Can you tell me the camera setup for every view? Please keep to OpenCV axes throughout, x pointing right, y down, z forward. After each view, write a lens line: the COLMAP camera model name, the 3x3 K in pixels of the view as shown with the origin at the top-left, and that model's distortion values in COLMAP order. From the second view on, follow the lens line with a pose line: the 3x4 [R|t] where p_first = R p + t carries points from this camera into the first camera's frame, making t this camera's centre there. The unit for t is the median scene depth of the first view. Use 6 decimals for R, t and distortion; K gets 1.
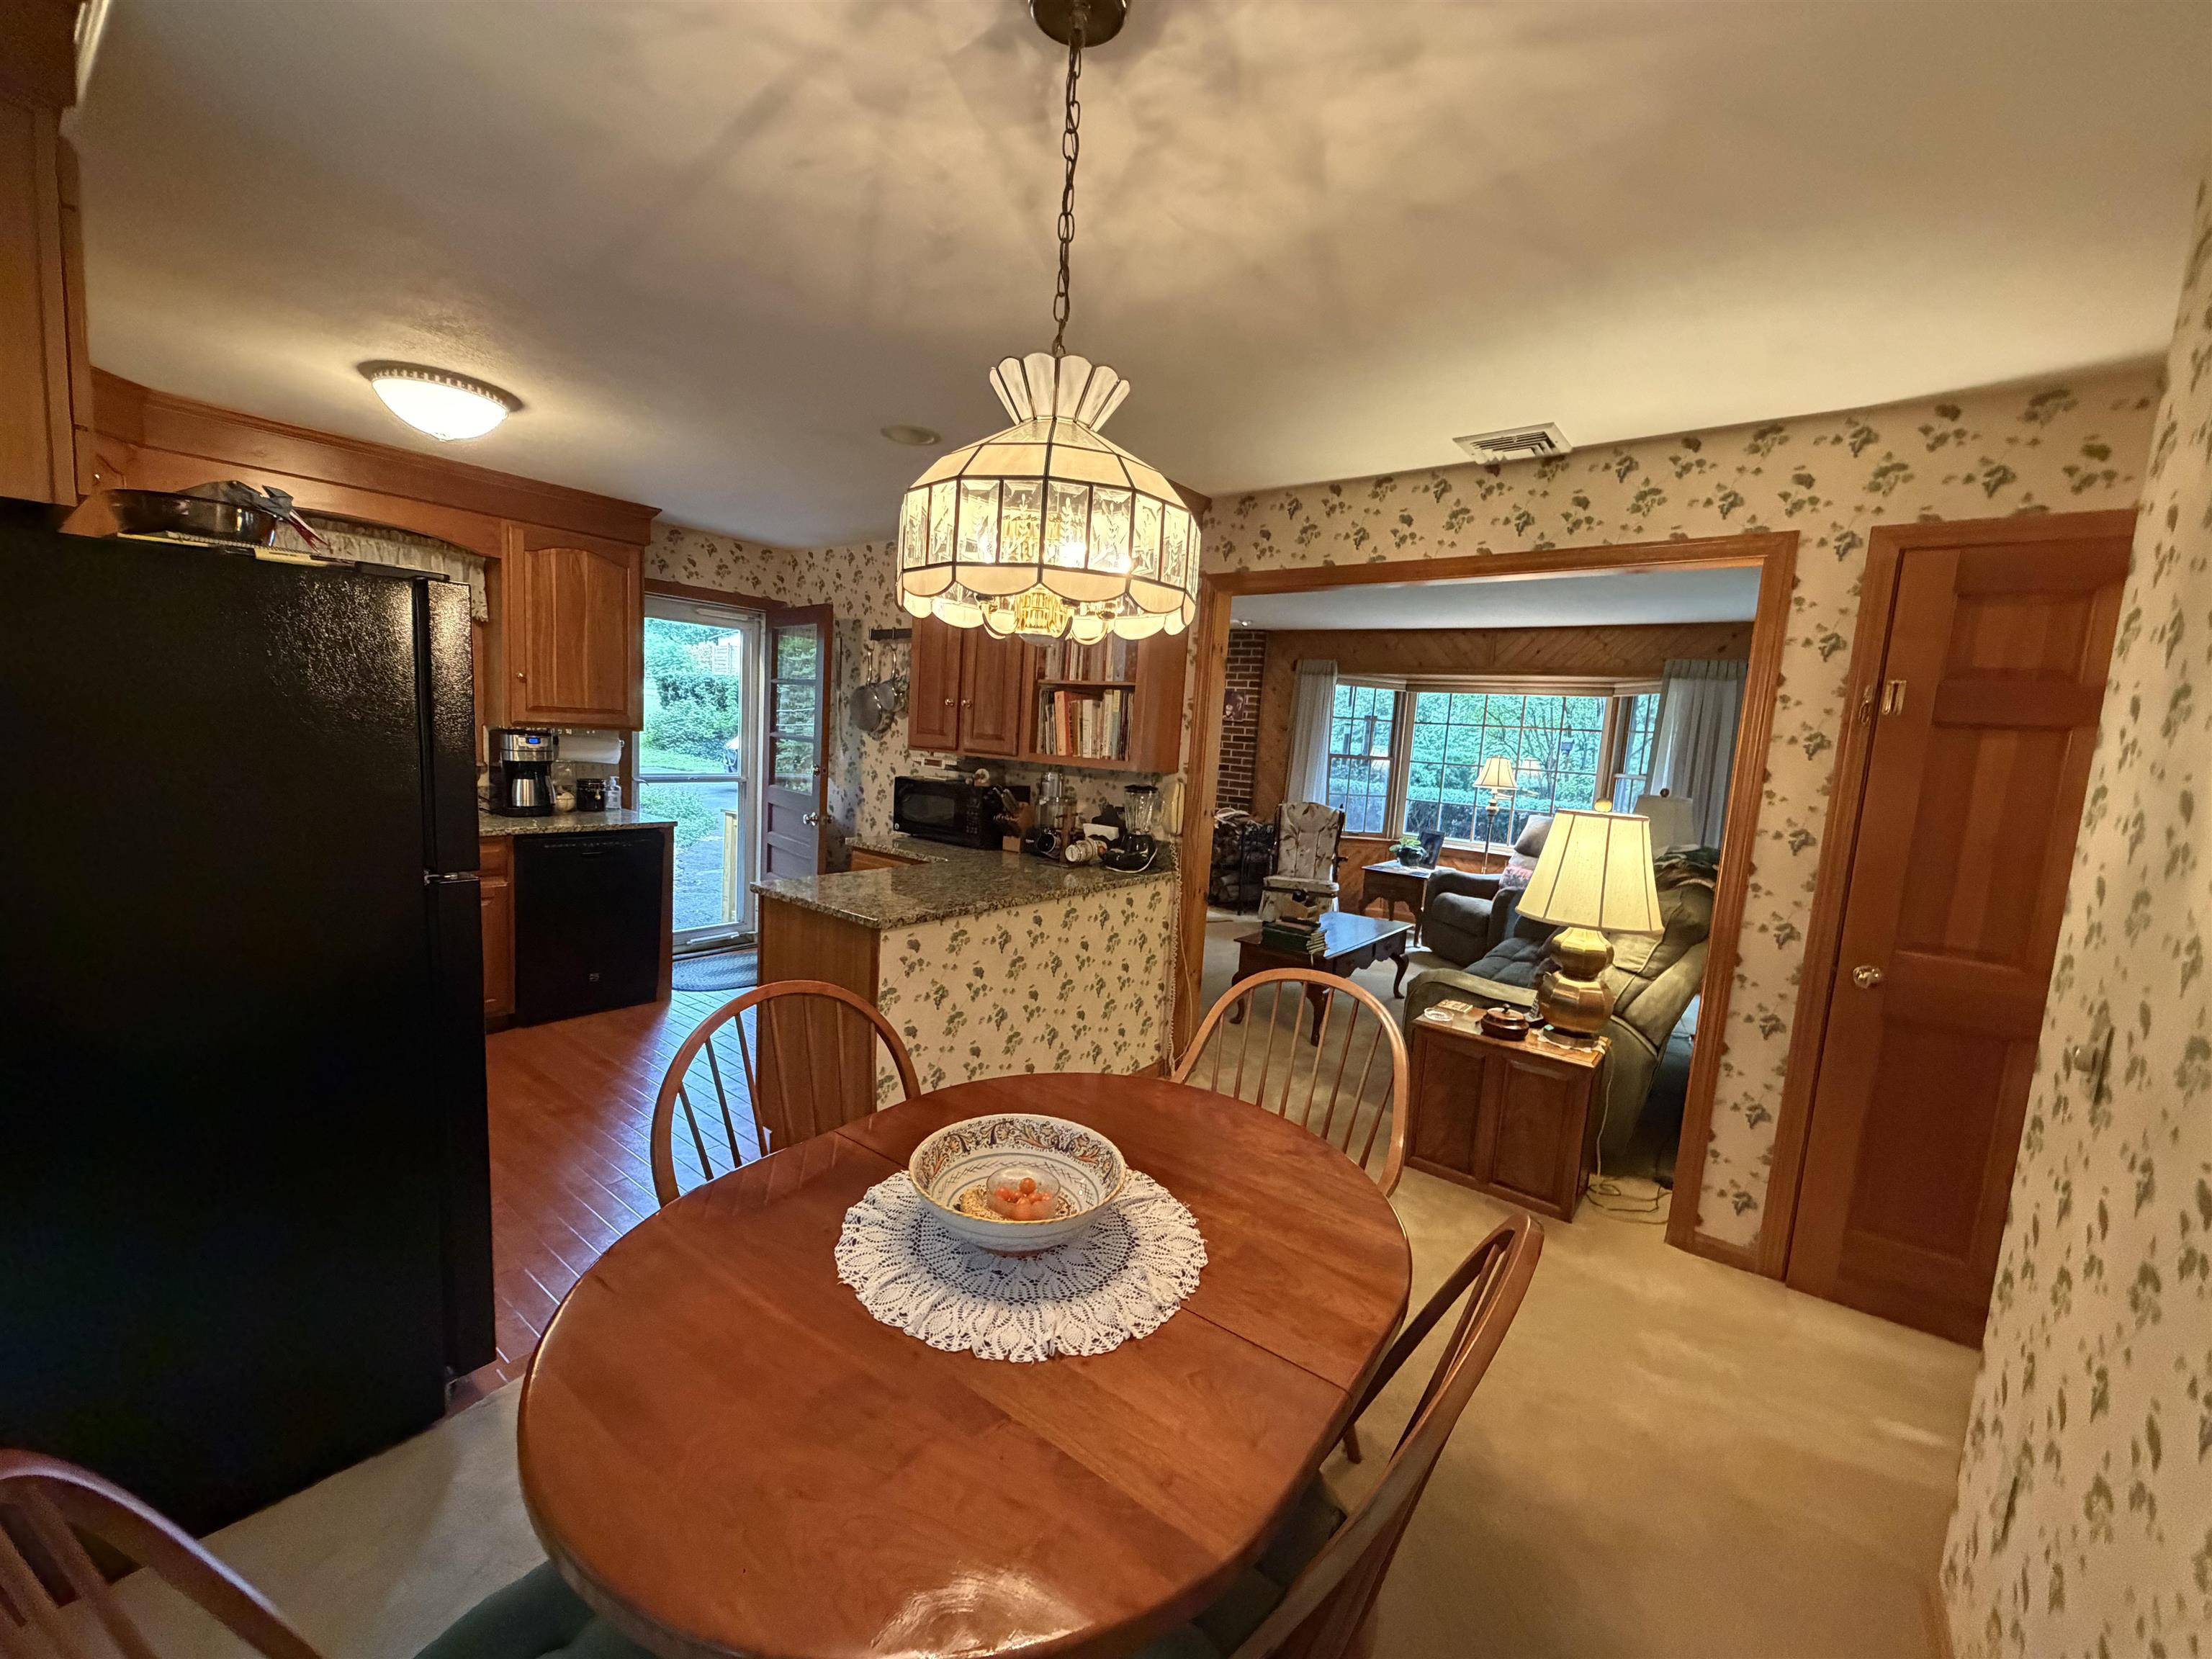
lens RADIAL K [[878.5, 0, 1104.8], [0, 878.5, 832.9], [0, 0, 1]] dist [0.000442, -0.000626]
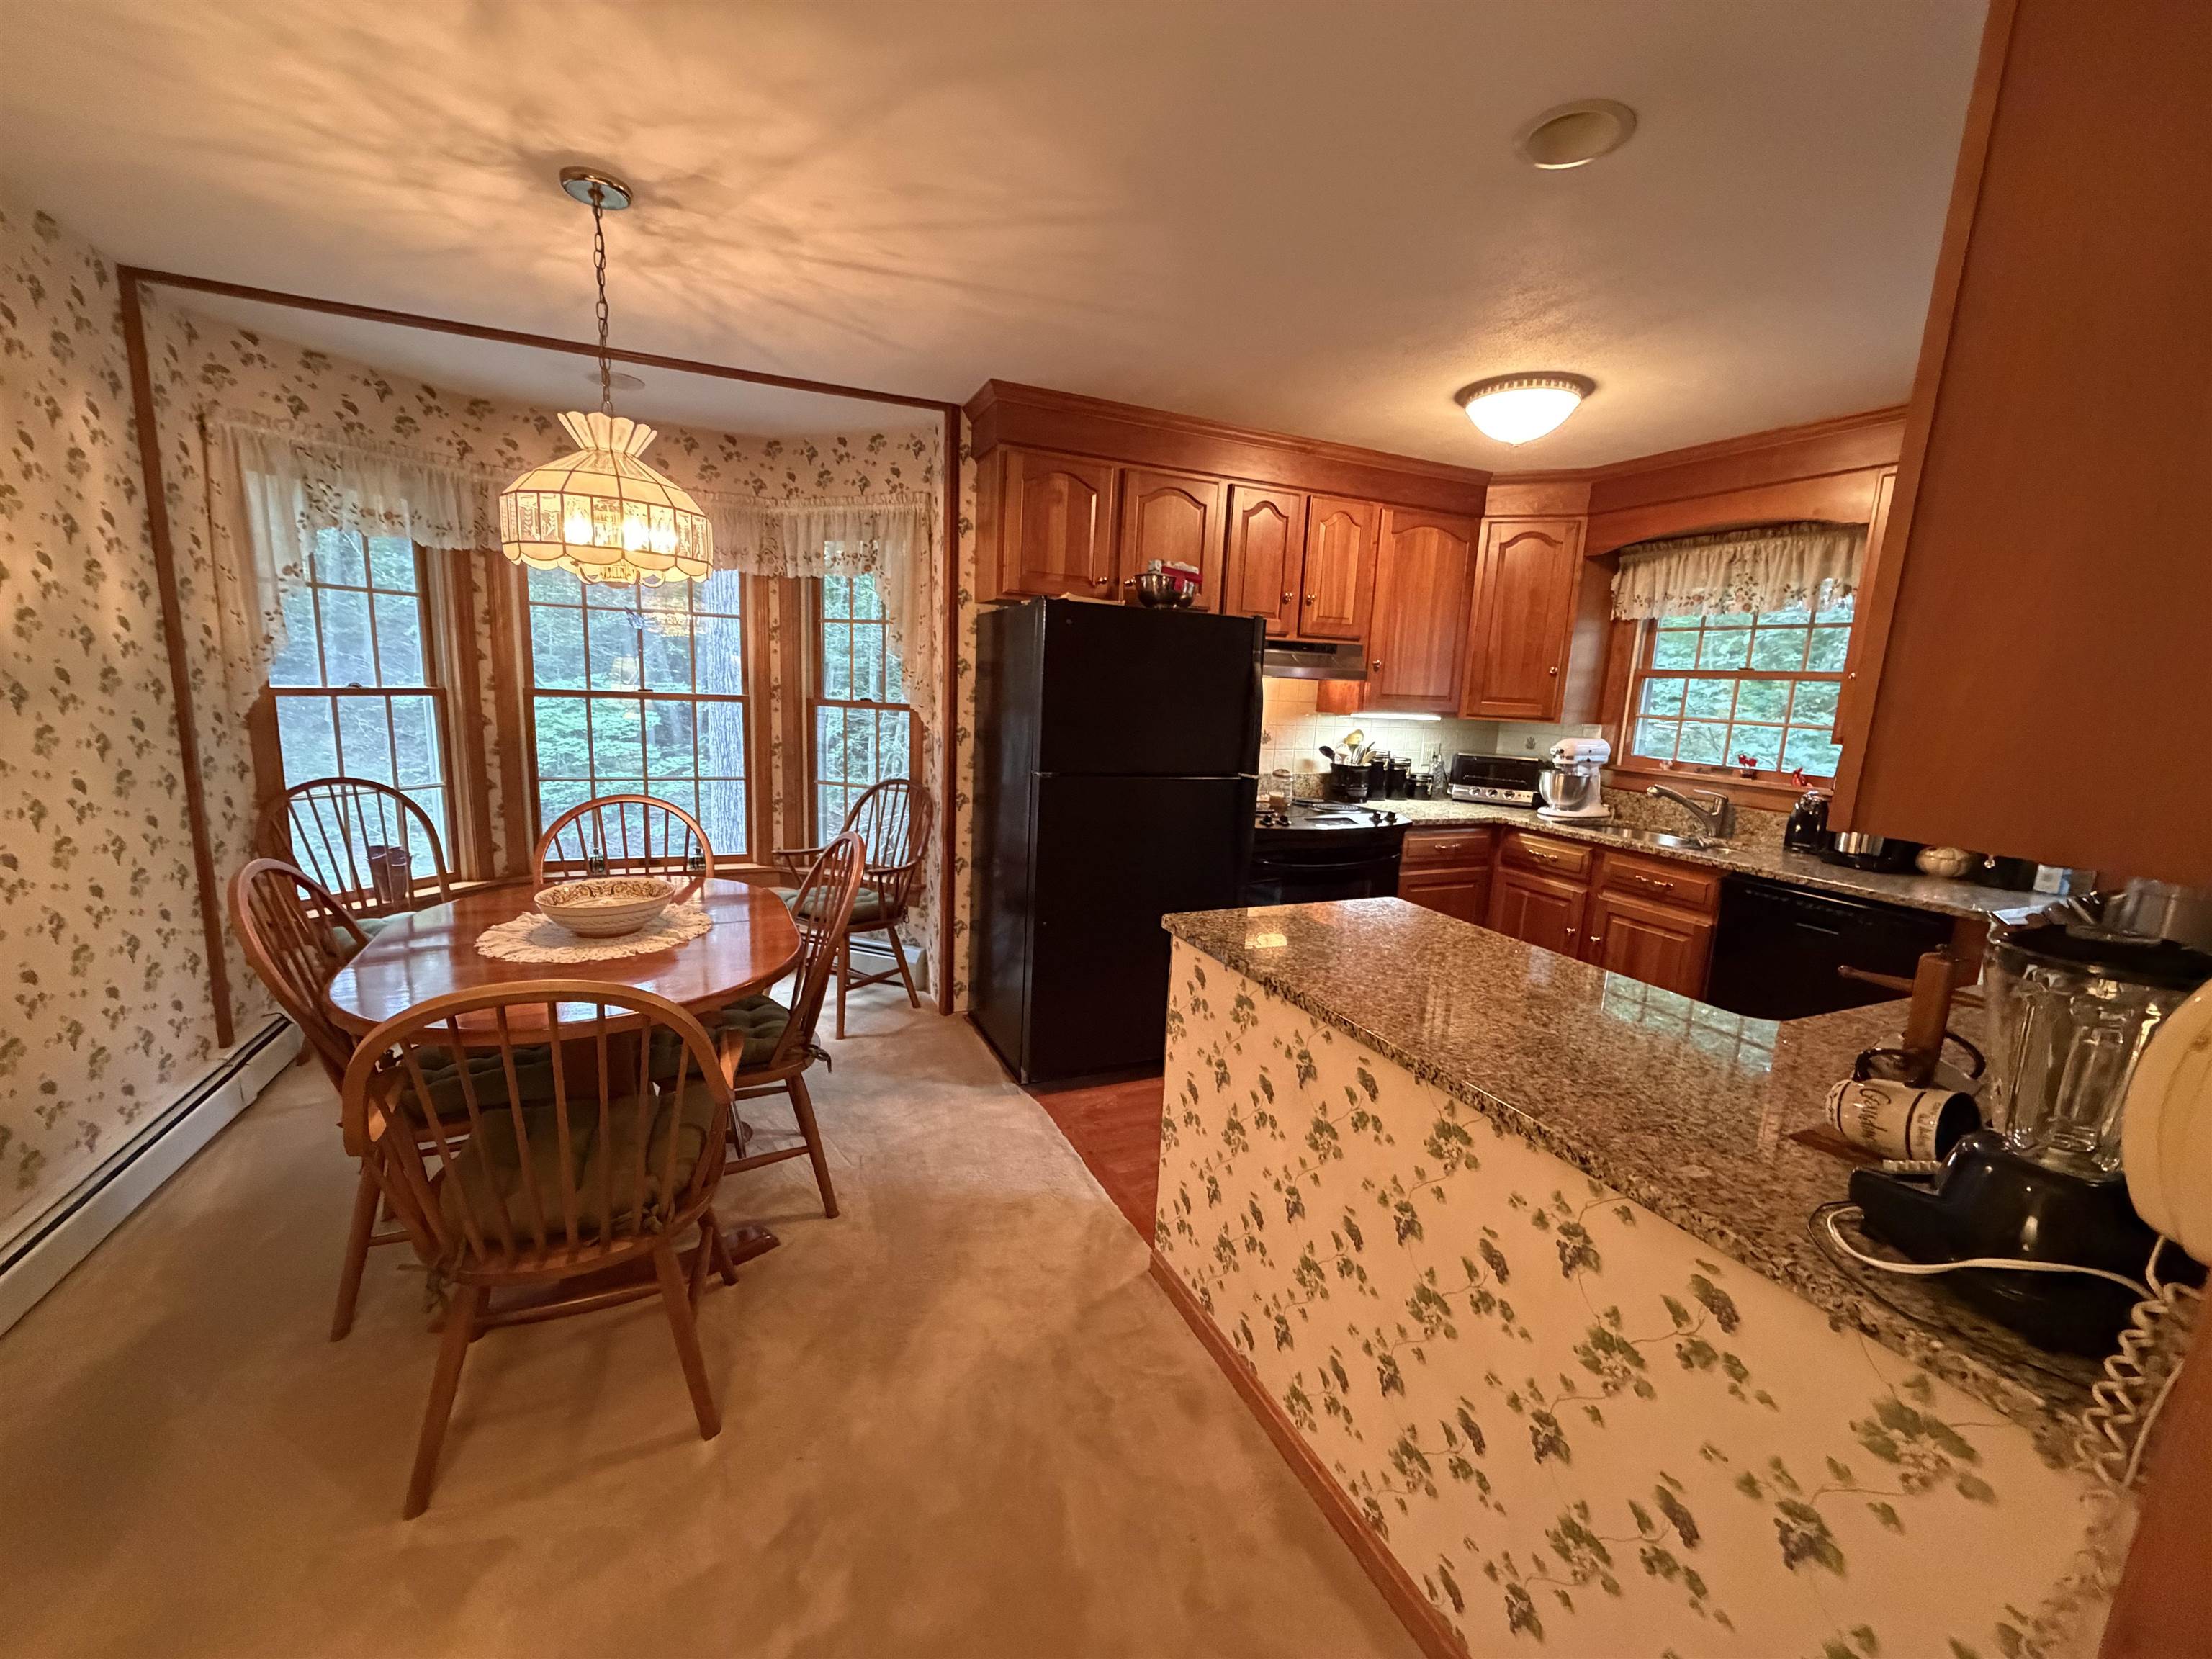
lens RADIAL K [[878.5, 0, 1101.8], [0, 878.5, 830.5], [0, 0, 1]] dist [0.000442, -0.000626]
pose [[-0.470194, 0.066723, -0.880037, 0.237469], [-0.175679, 0.970108, 0.167415, -0.050724], [0.864901, 0.233321, -0.444417, 0.638168]]
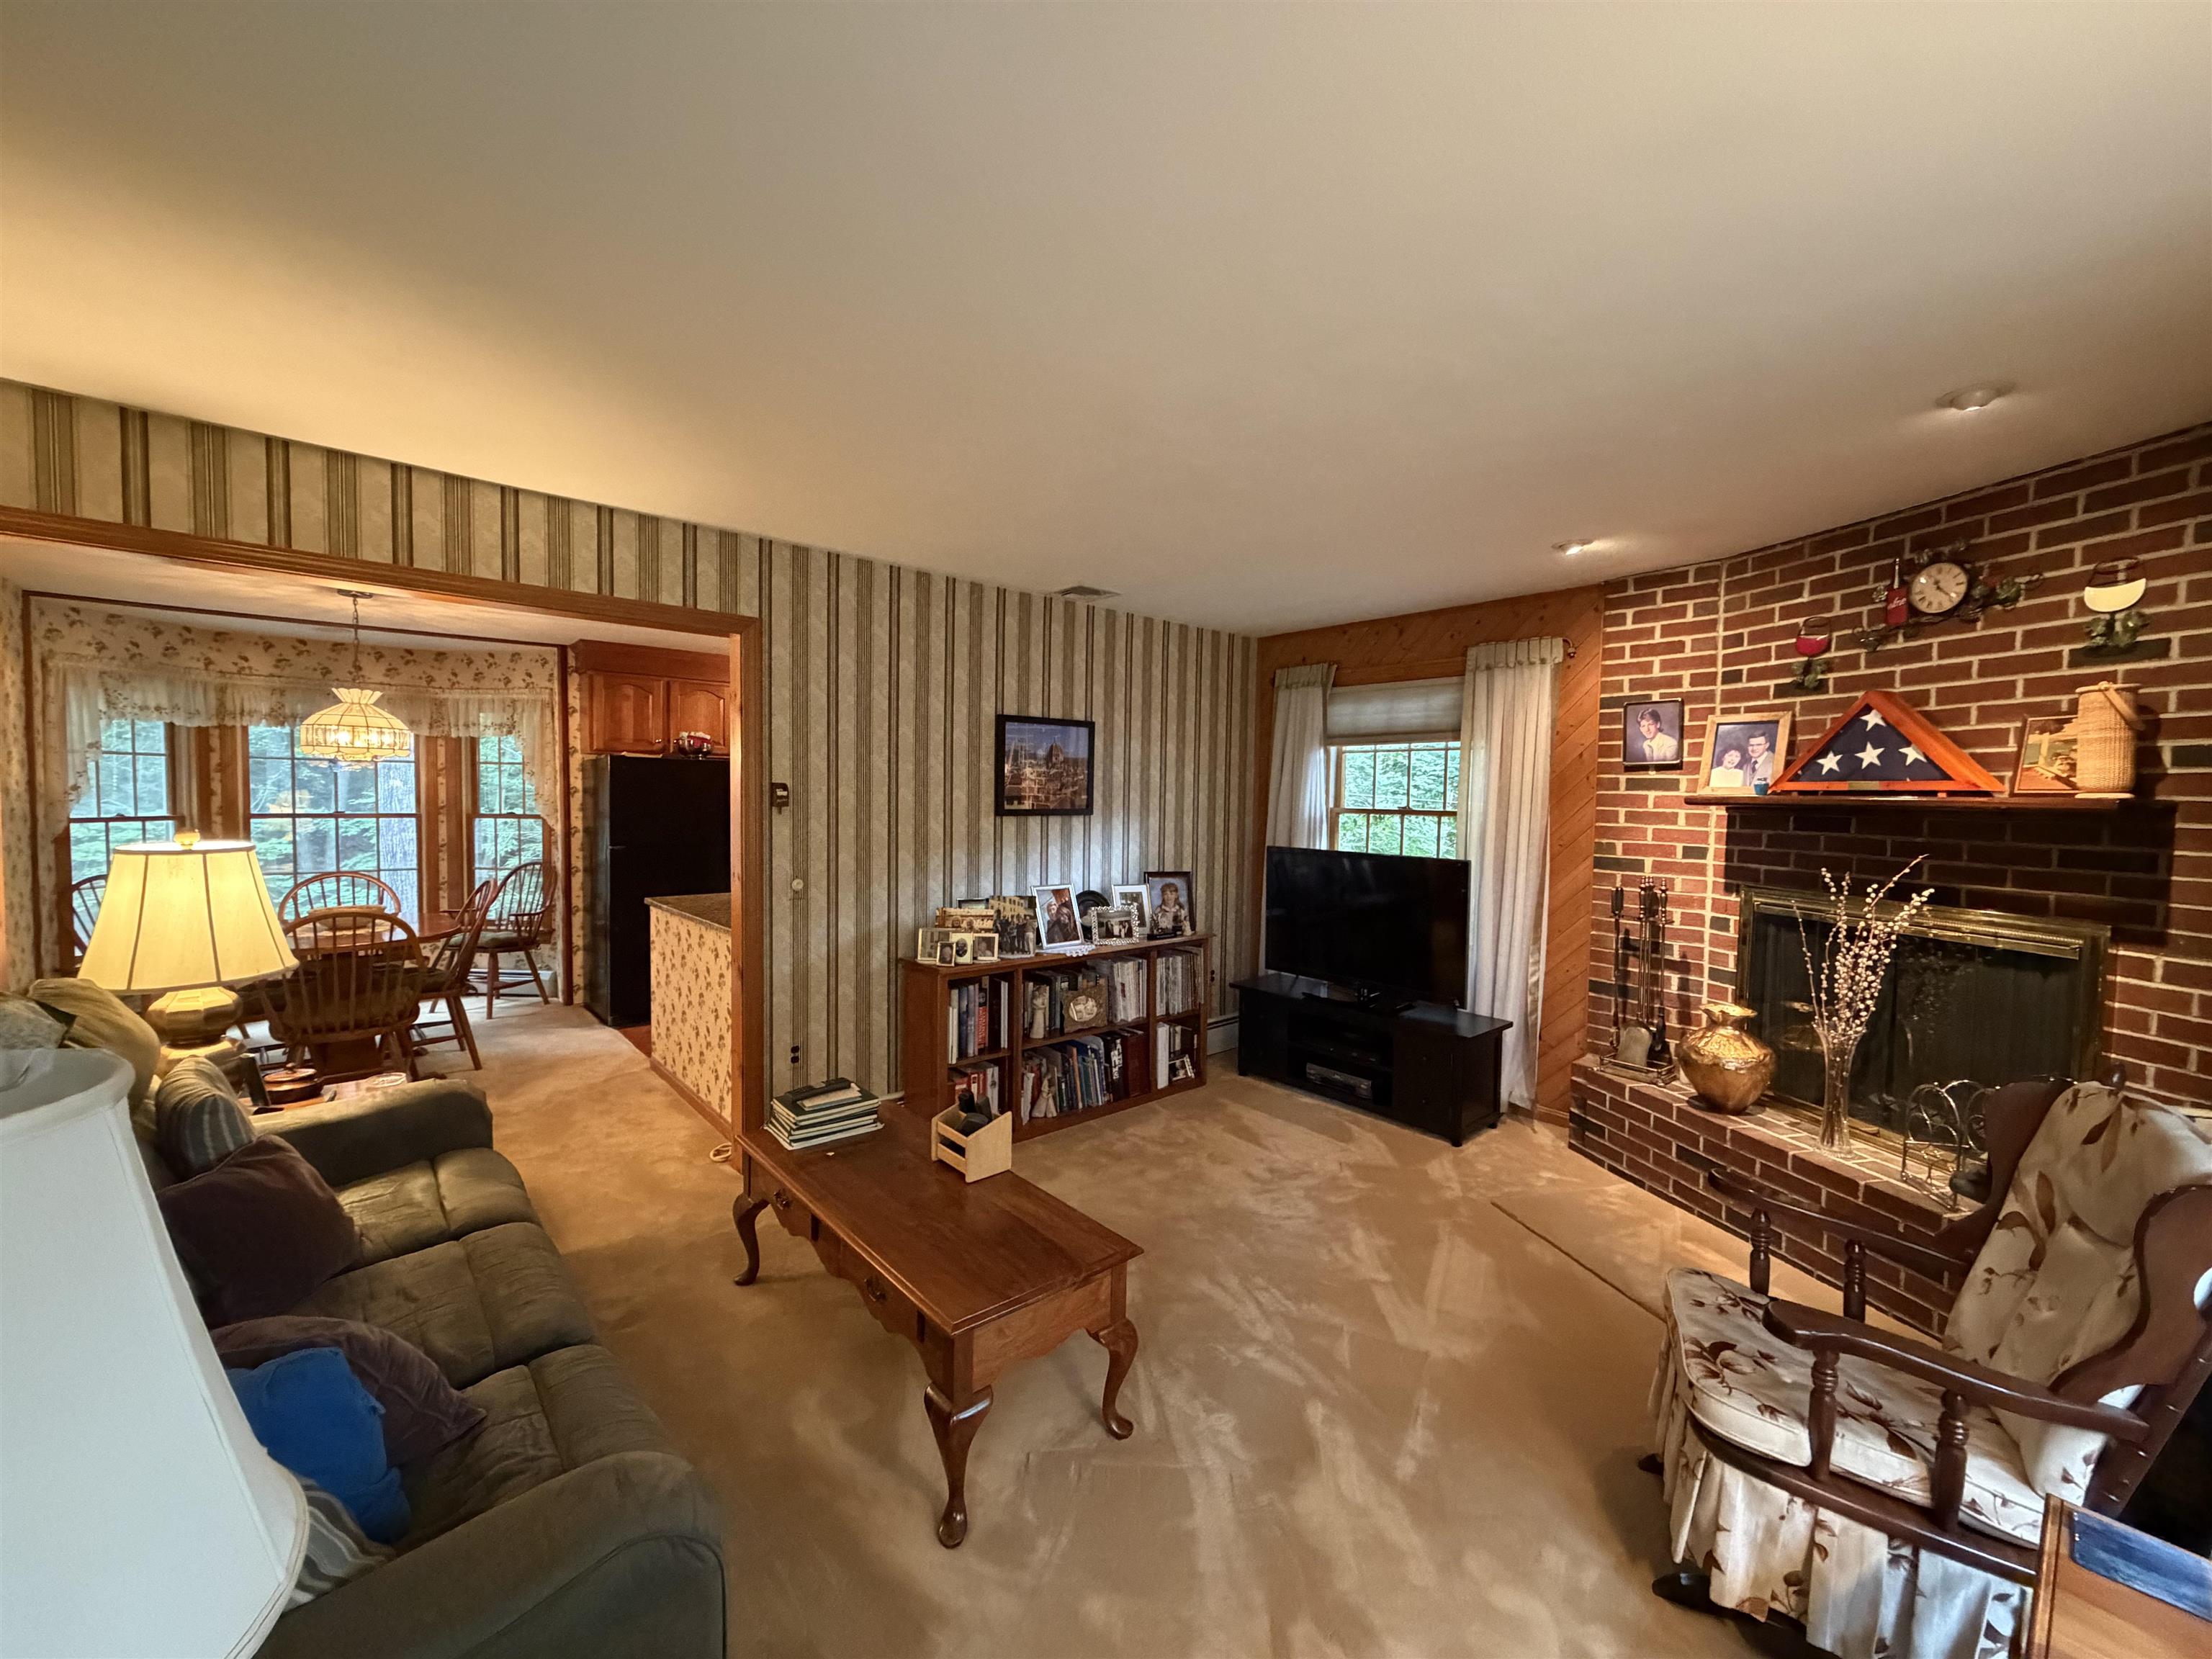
lens RADIAL K [[878.5, 0, 1103.5], [0, 878.5, 832.0], [0, 0, 1]] dist [0.000442, -0.000626]
pose [[-0.189727, -0.023914, -0.981546, 0.685029], [-0.140187, 0.990121, 0.002975, -0.089113], [0.971777, 0.138164, -0.191205, 1.123806]]
